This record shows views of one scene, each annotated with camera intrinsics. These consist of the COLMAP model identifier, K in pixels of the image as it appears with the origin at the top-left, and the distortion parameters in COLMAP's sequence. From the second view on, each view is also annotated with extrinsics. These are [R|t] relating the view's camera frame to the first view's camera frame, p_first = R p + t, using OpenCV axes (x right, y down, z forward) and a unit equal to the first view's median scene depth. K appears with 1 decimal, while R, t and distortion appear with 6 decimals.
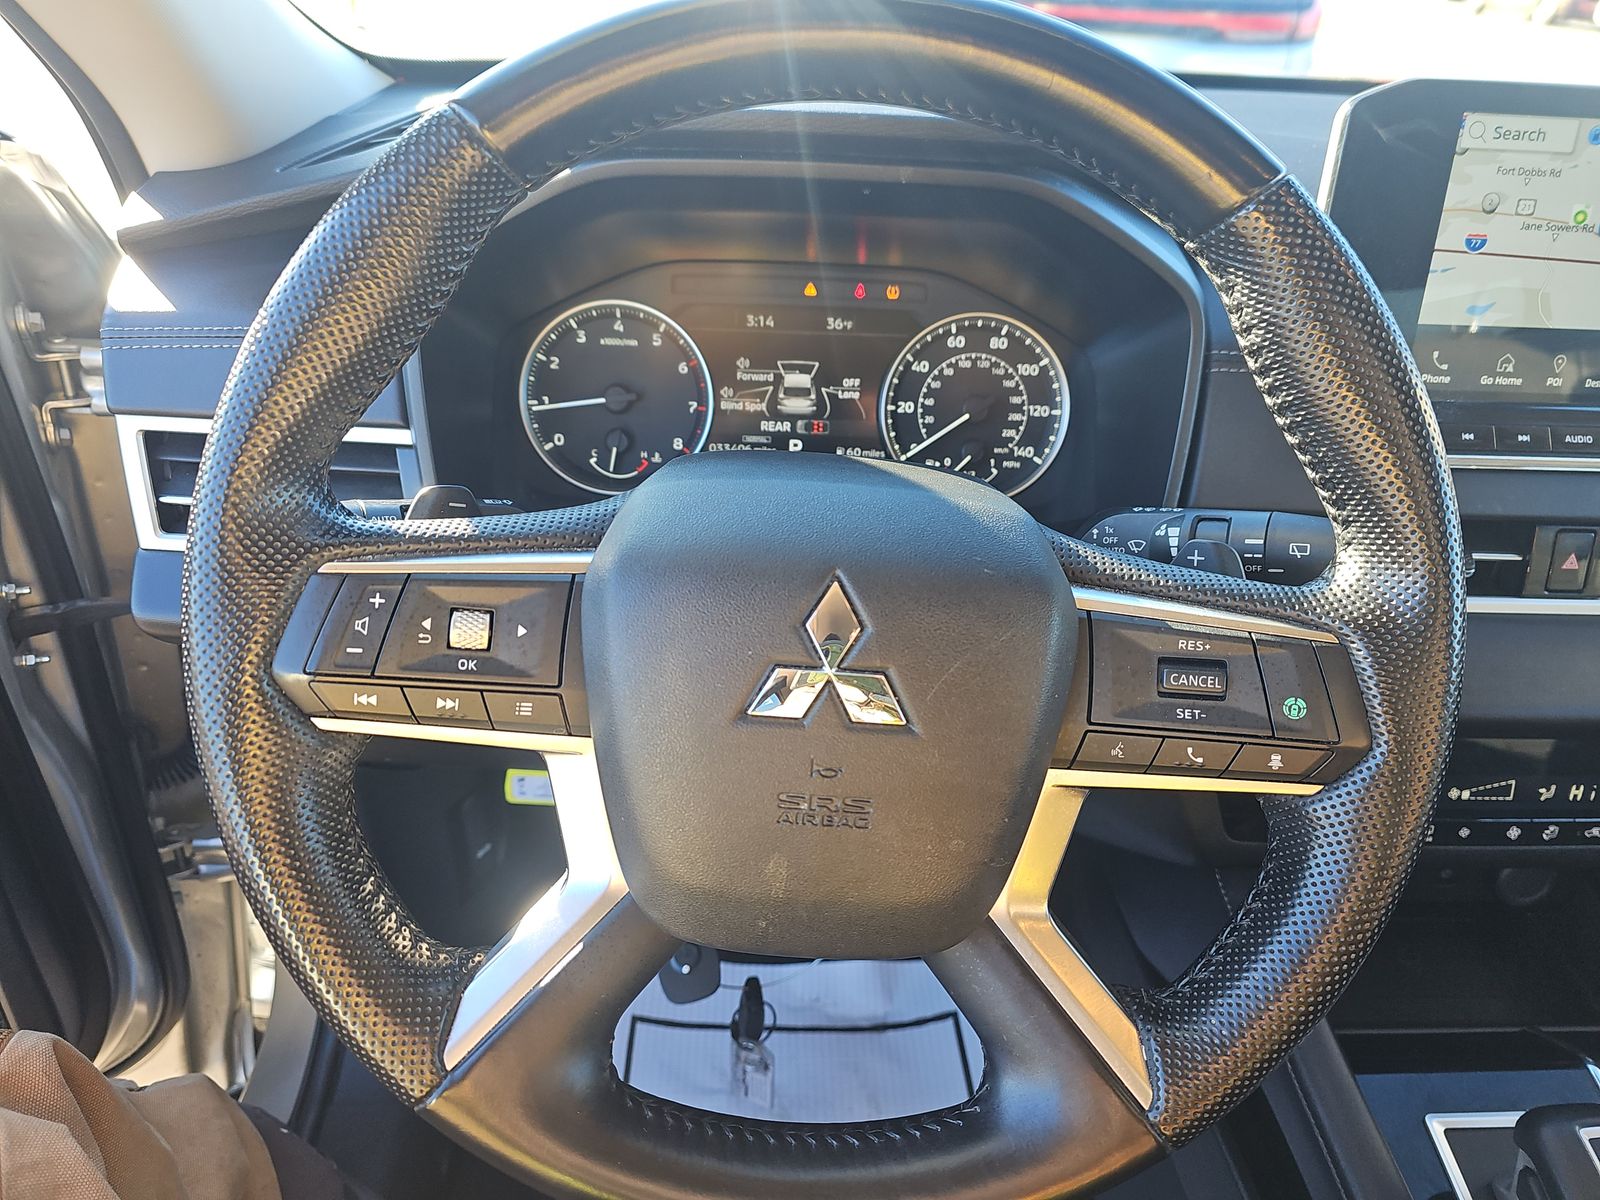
lens RADIAL K [[1085.5, 0, 790.0], [0, 1085.5, 601.7], [0, 0, 1]] dist [0.002675, -0.027374]
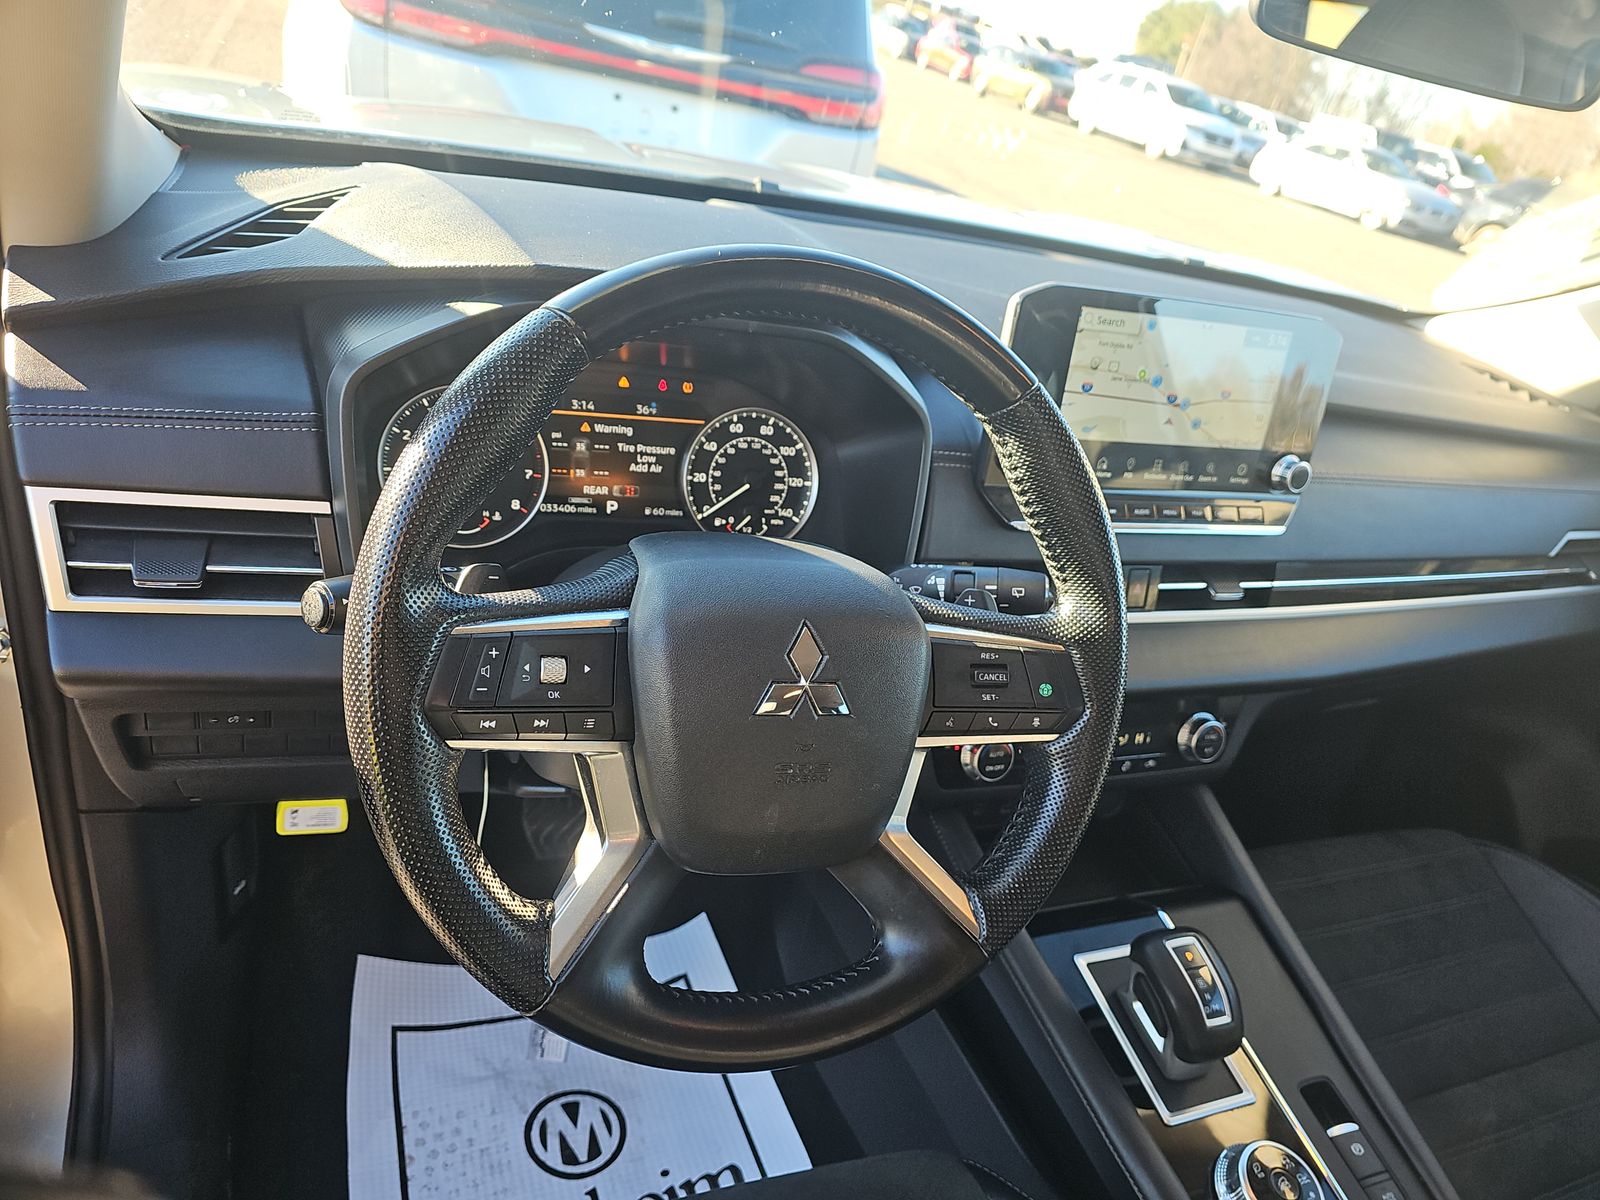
lens RADIAL K [[1085.5, 0, 802.7], [0, 1085.5, 610.6], [0, 0, 1]] dist [0.002675, -0.027374]
pose [[0.922563, -0.032391, 0.384485, -0.279015], [0.033747, 0.999425, 0.003220, -0.023374], [-0.384369, 0.010005, 0.923125, -0.224255]]
